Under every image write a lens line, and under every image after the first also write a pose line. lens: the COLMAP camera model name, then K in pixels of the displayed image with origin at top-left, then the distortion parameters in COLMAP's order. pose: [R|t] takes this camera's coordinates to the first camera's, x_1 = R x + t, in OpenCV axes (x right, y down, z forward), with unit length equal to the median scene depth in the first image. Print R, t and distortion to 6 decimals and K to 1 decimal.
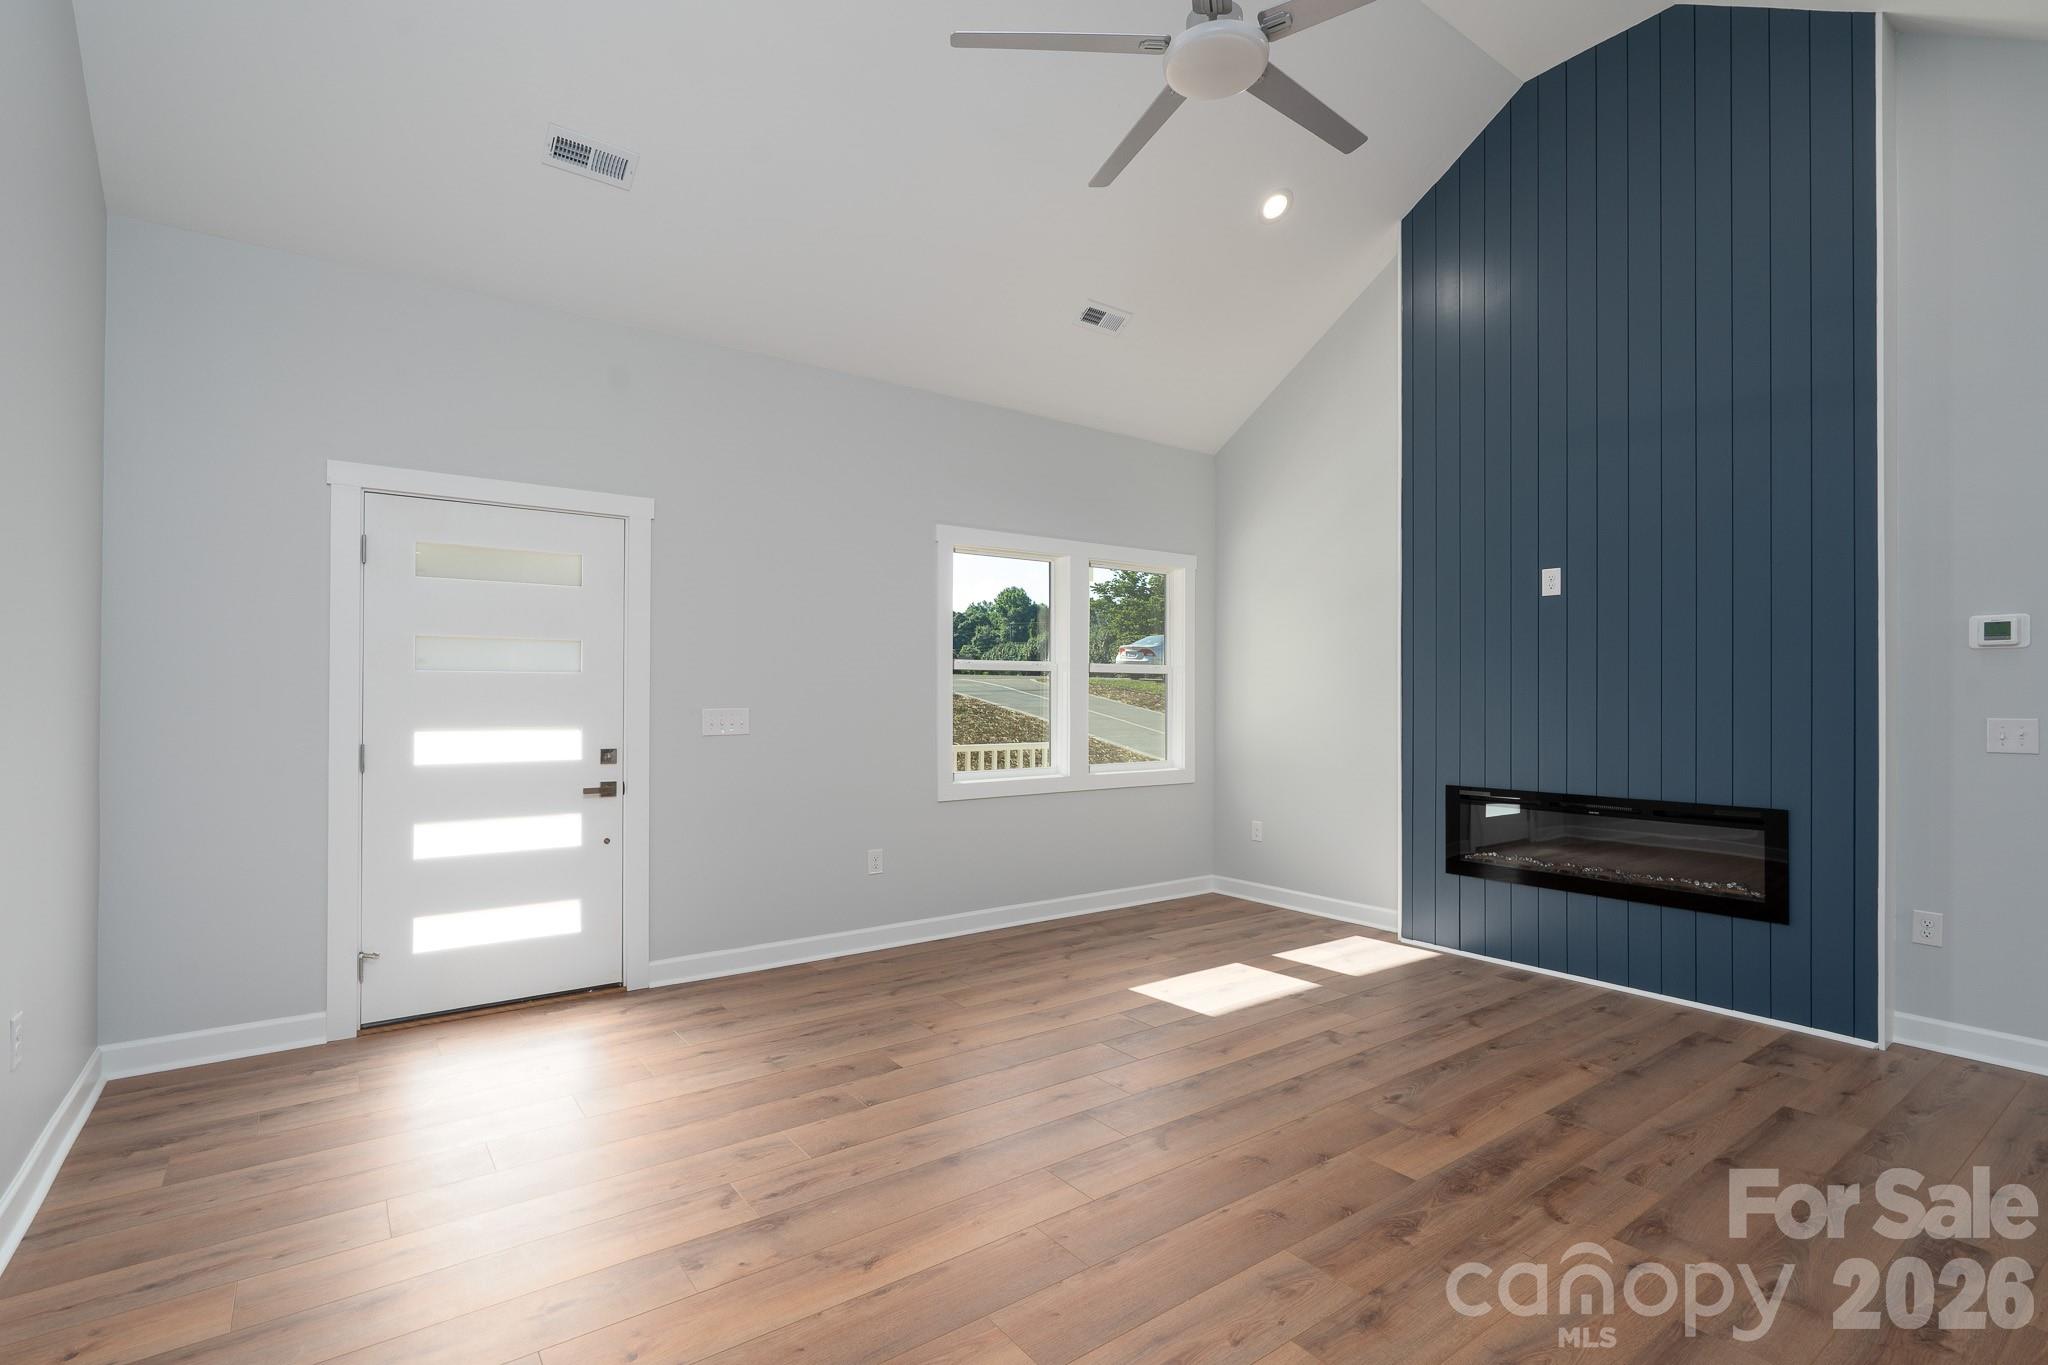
lens RADIAL K [[907.3, 0, 1054.9], [0, 907.3, 691.9], [0, 0, 1]] dist [-0.003160, 0.000097]
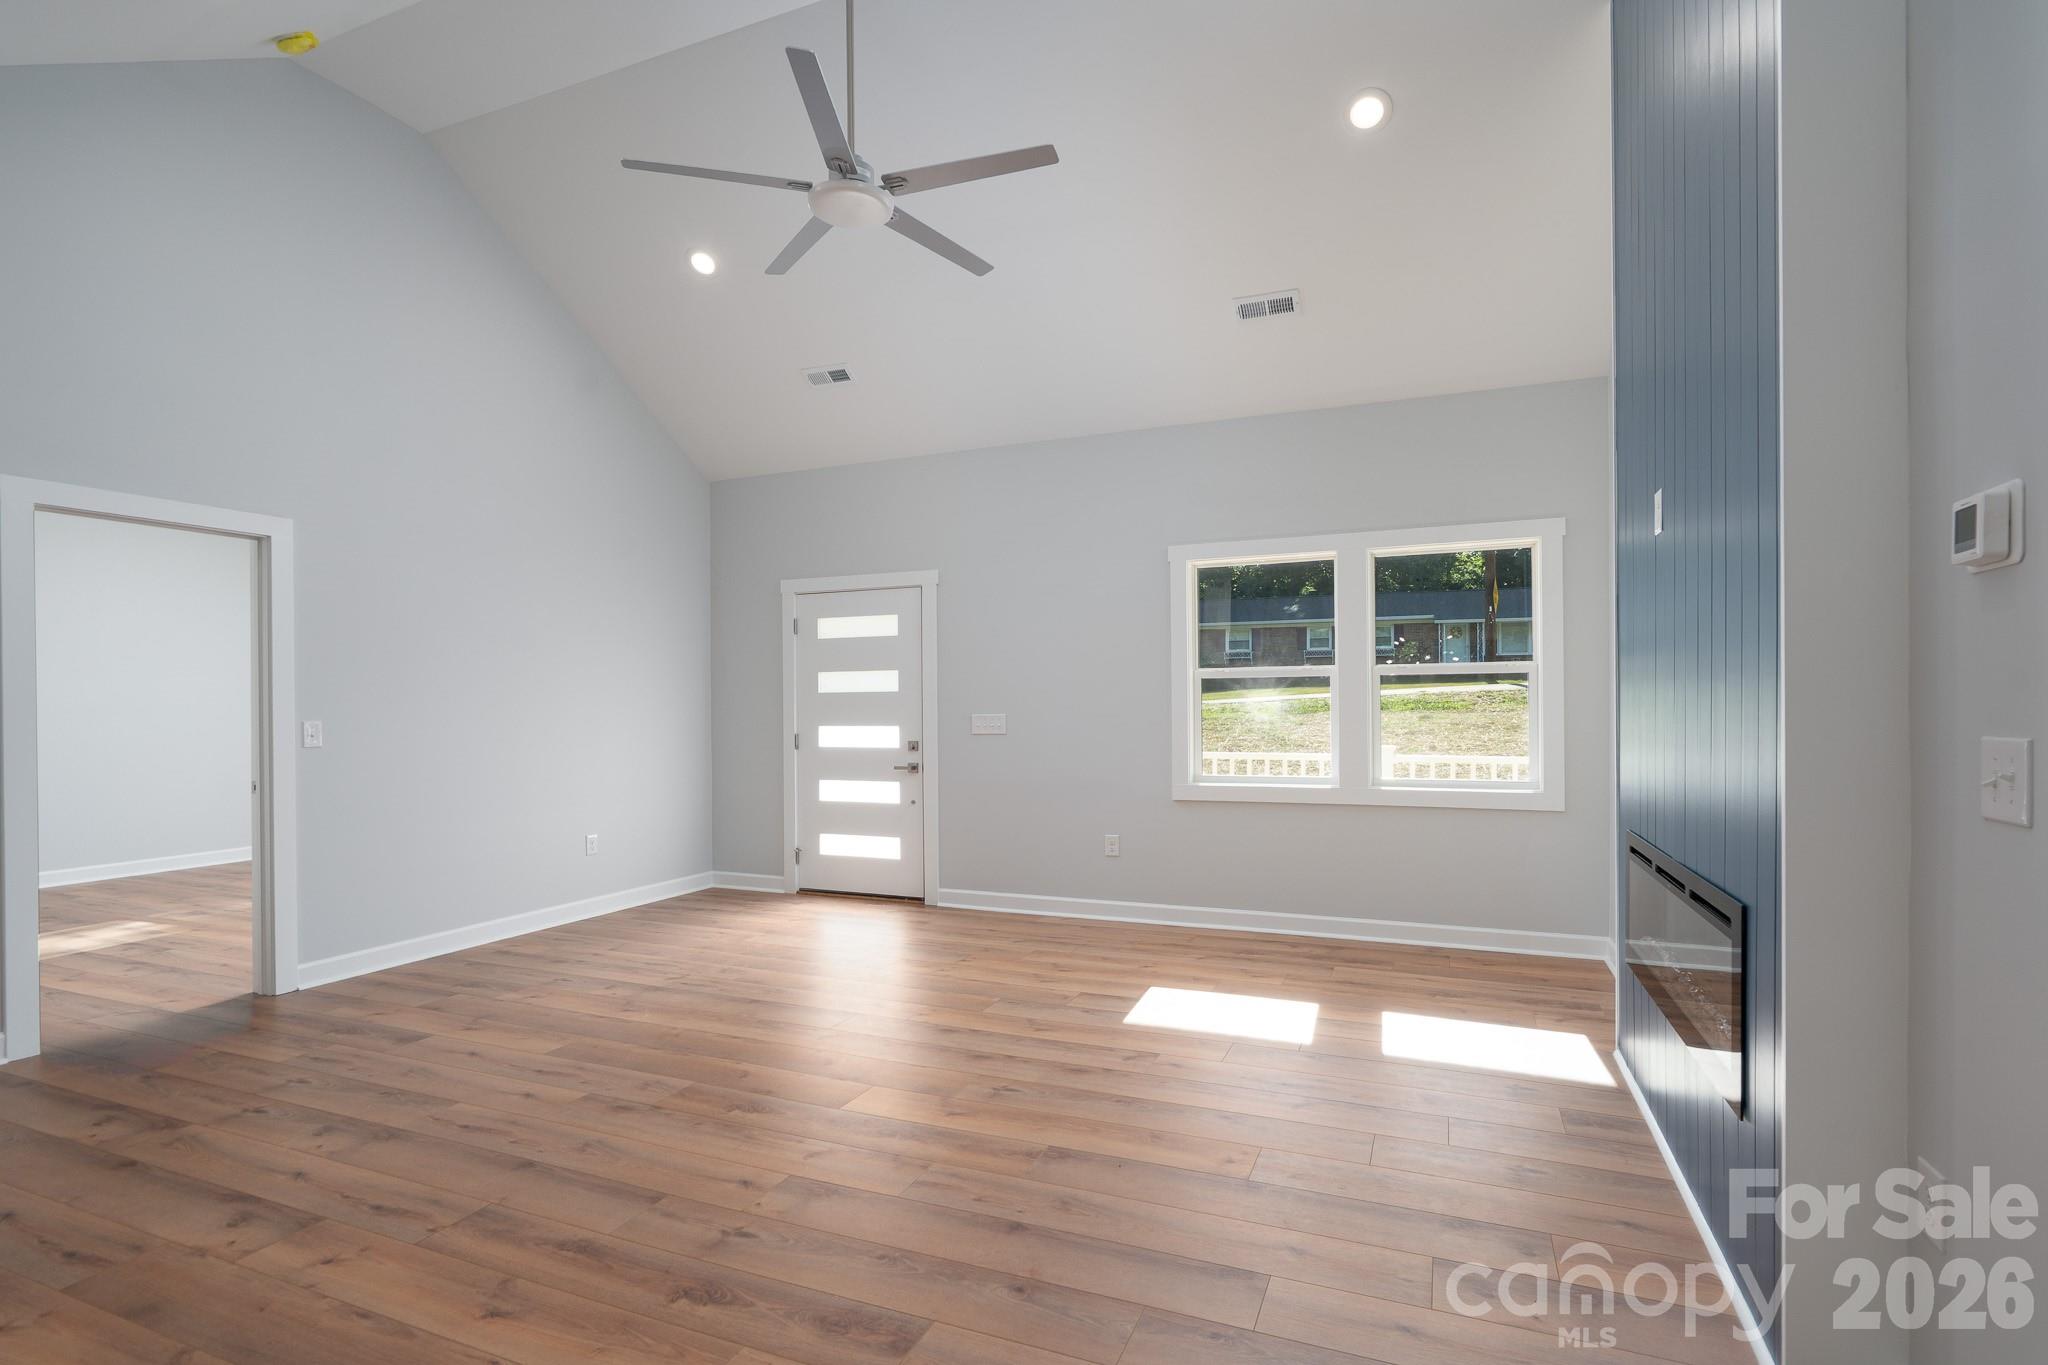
lens RADIAL K [[958.3, 0, 1095.4], [0, 958.3, 712.9], [0, 0, 1]] dist [-0.001368, 0.000129]
pose [[0.565735, -0.000106, -0.824587, 0.989229], [0.012821, 0.999880, 0.008668, 0.005568], [0.824487, -0.015476, 0.565669, 0.344859]]
